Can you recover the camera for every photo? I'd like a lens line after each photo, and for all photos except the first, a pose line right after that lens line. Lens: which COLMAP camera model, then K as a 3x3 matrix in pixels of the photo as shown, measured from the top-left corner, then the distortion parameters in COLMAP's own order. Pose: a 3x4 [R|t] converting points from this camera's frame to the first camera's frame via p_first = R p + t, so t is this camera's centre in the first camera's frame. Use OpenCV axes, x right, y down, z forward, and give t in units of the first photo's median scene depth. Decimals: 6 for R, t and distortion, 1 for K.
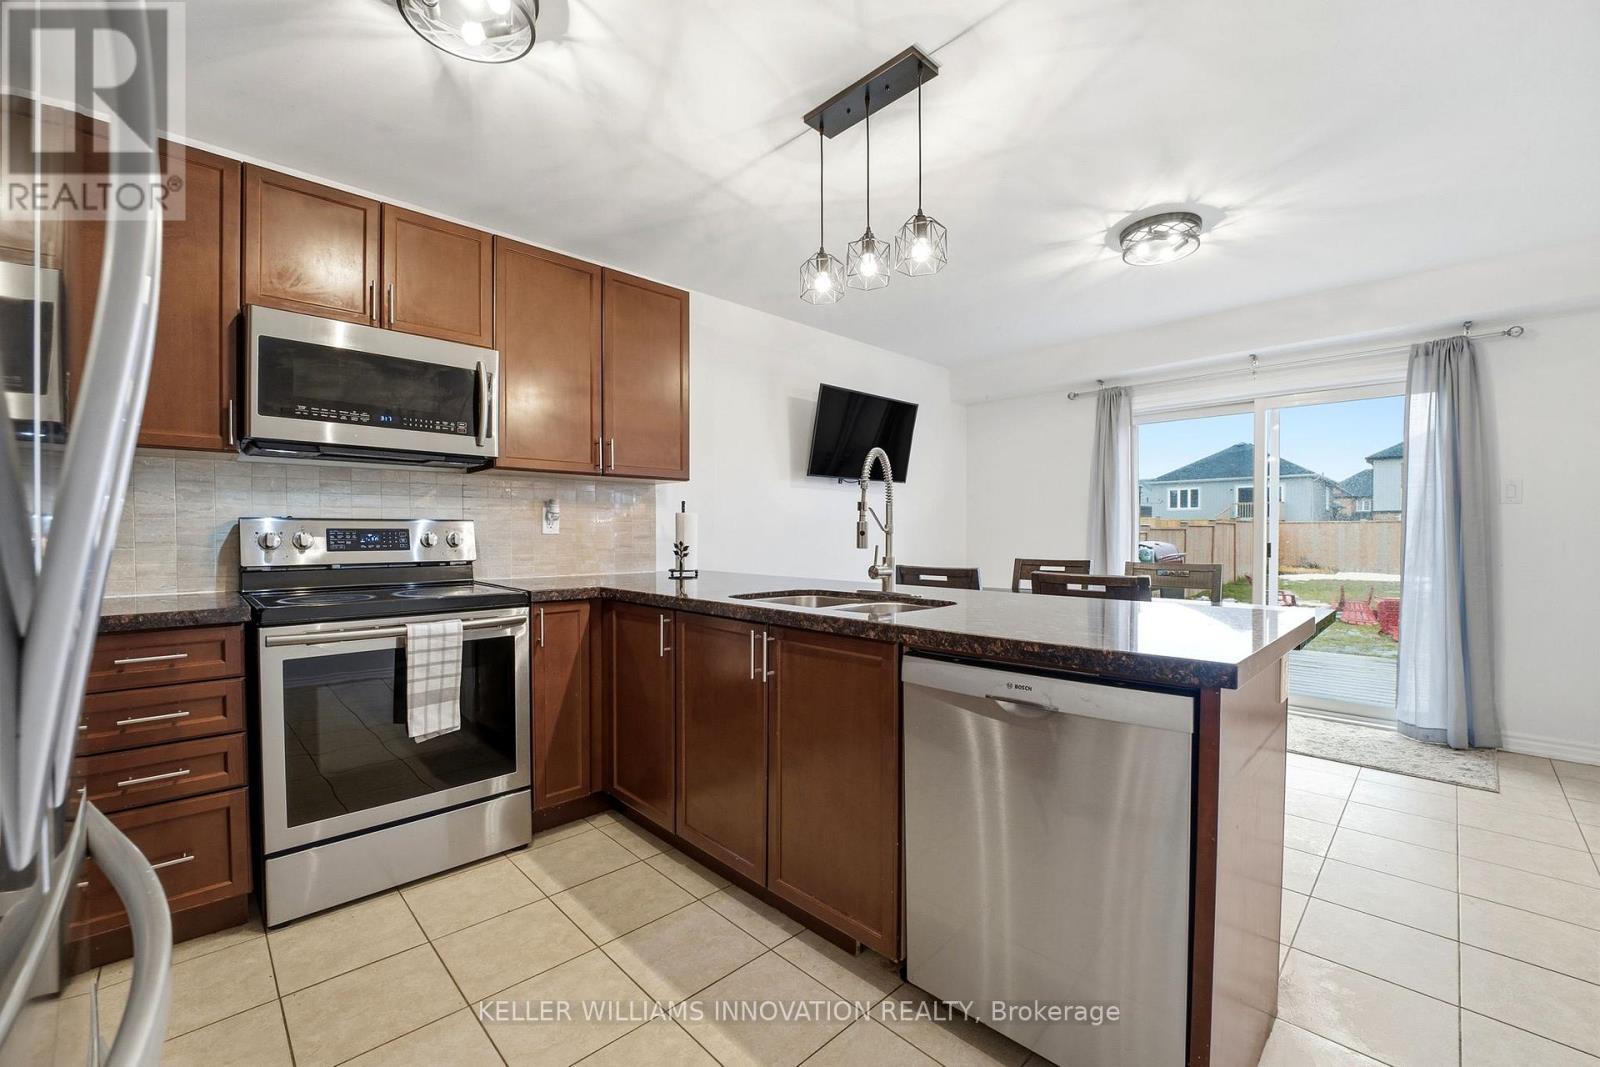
lens RADIAL K [[648.4, 0, 802.0], [0, 648.4, 532.2], [0, 0, 1]] dist [-0.025012, 0.000449]
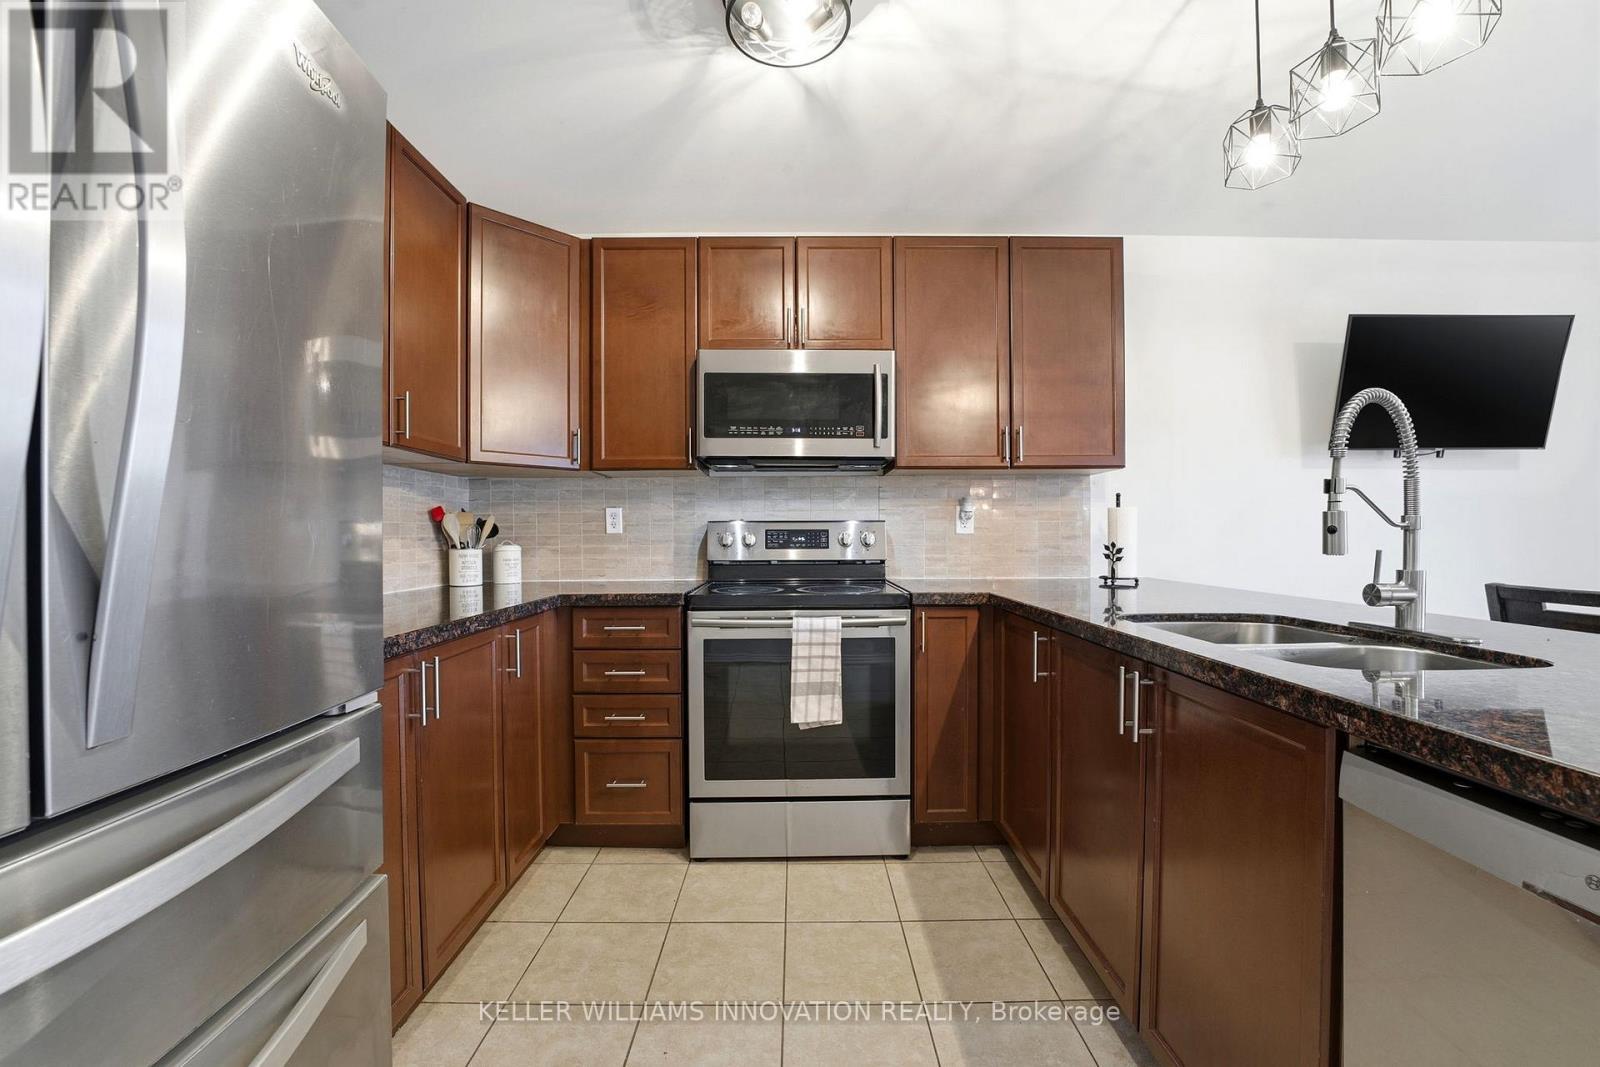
lens RADIAL K [[648.4, 0, 802.0], [0, 648.4, 532.2], [0, 0, 1]] dist [-0.025012, 0.000449]
pose [[0.723757, -0.005016, -0.690037, 0.131137], [0.004186, 0.999987, -0.002879, 0.002887], [0.690043, -0.000805, 0.723768, 0.196958]]
